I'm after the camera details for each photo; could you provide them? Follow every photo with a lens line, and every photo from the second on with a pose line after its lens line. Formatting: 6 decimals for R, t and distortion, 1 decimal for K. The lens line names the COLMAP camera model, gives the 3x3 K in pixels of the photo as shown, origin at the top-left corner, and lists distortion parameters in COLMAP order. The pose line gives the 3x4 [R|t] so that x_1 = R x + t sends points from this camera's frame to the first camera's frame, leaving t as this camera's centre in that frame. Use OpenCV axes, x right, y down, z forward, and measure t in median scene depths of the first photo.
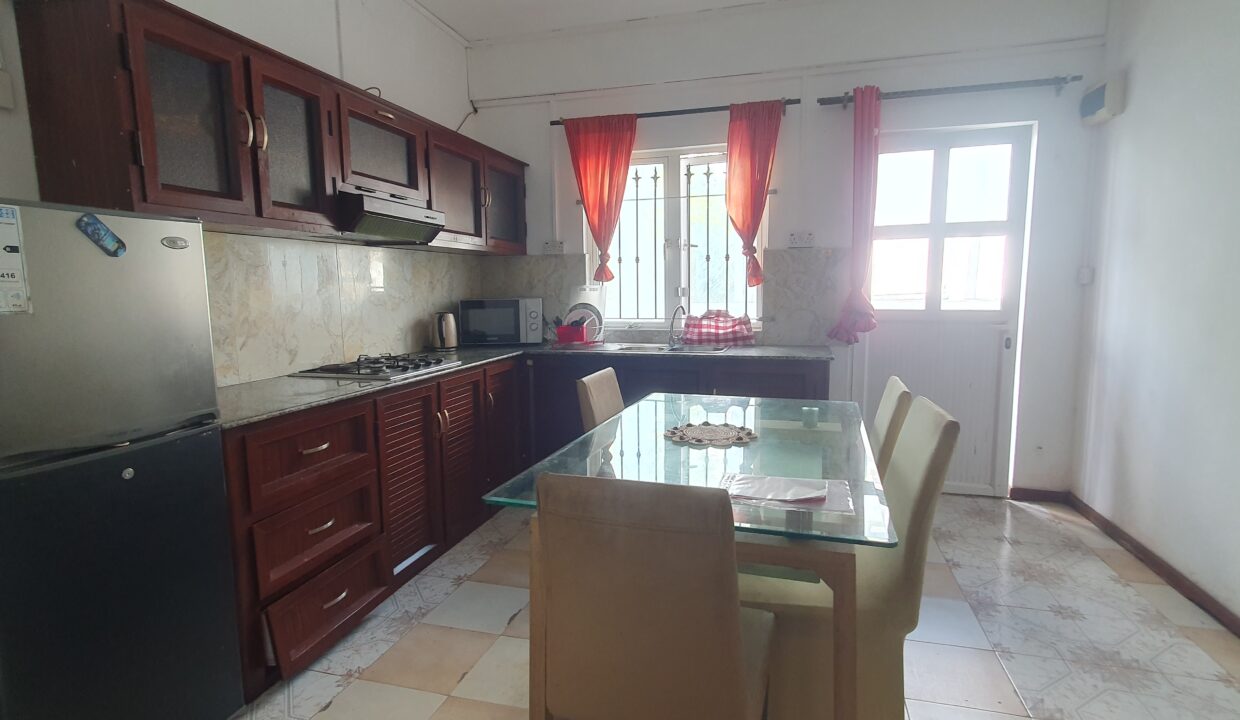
lens RADIAL K [[606.9, 0, 627.3], [0, 606.9, 362.1], [0, 0, 1]] dist [0.020243, 0.001731]
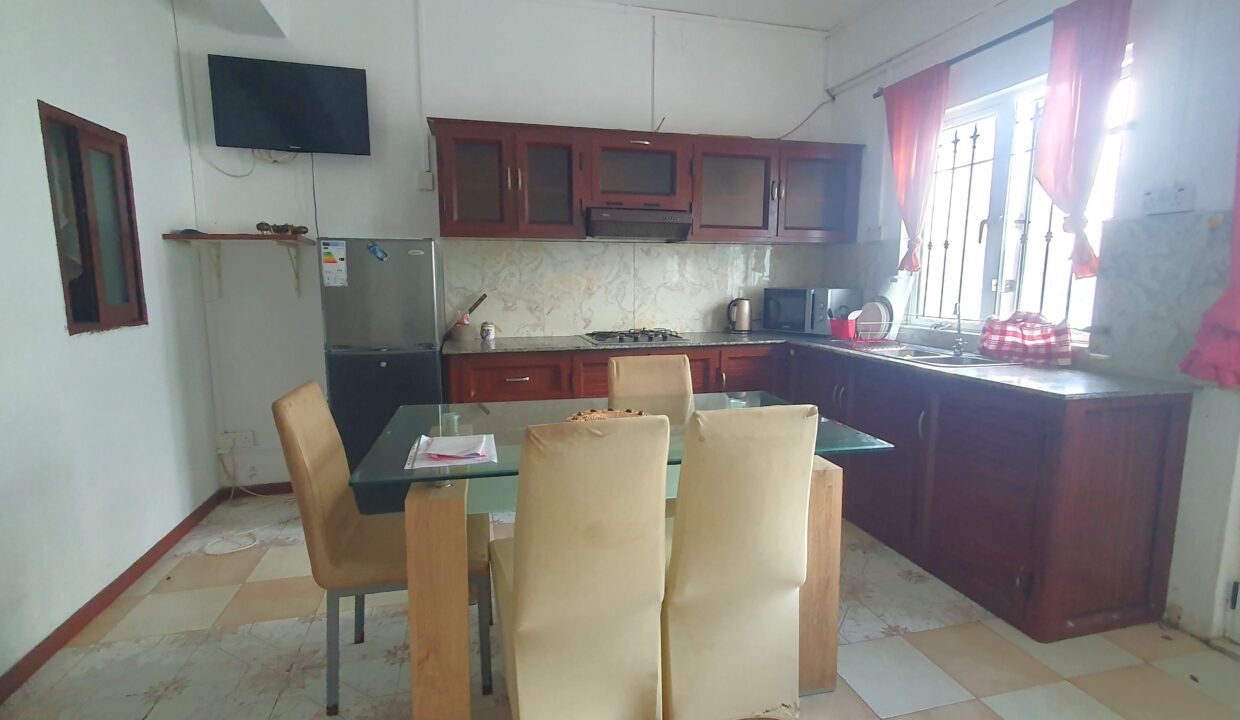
lens RADIAL K [[606.9, 0, 634.0], [0, 606.9, 362.7], [0, 0, 1]] dist [0.020243, 0.001731]
pose [[0.516784, 0.131893, -0.845895, 0.527639], [-0.112085, 0.989980, 0.085884, -0.037520], [0.848747, 0.050428, 0.526390, 0.241424]]
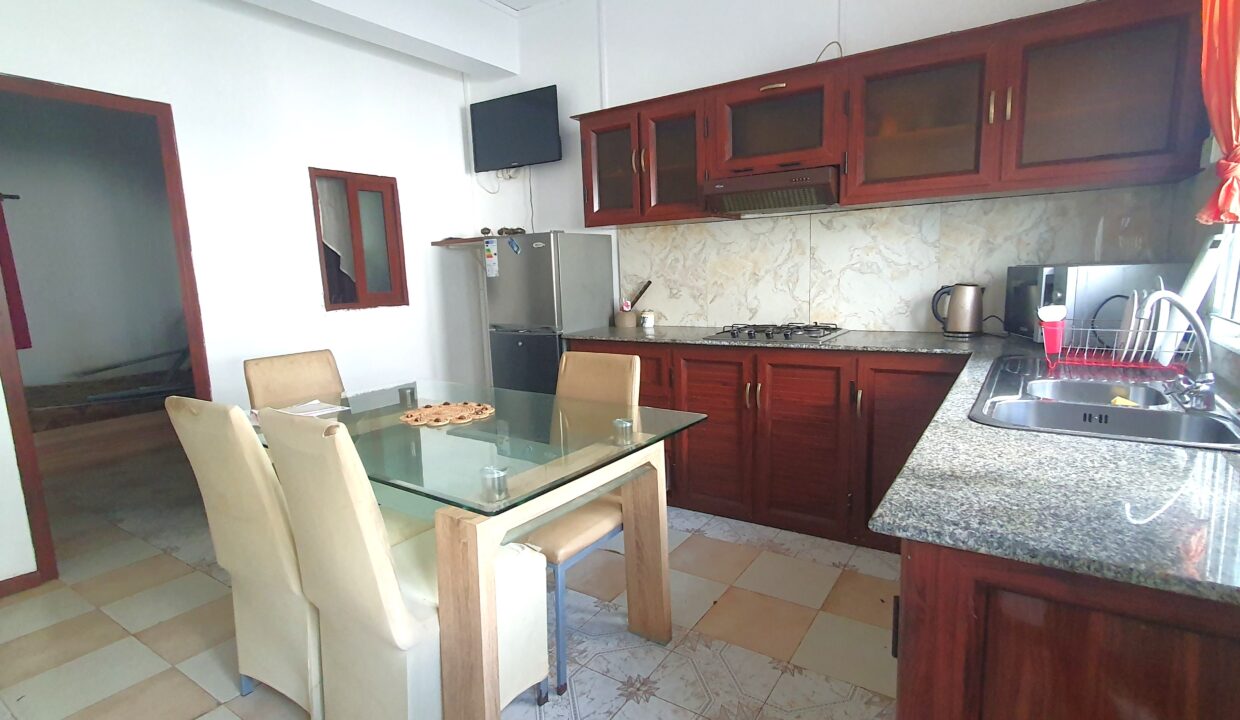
lens RADIAL K [[606.9, 0, 632.8], [0, 606.9, 362.9], [0, 0, 1]] dist [0.020243, 0.001731]
pose [[-0.298537, 0.165839, -0.939879, 0.501446], [-0.081759, 0.976724, 0.198309, -0.097511], [0.950890, 0.136046, -0.278030, 0.799256]]
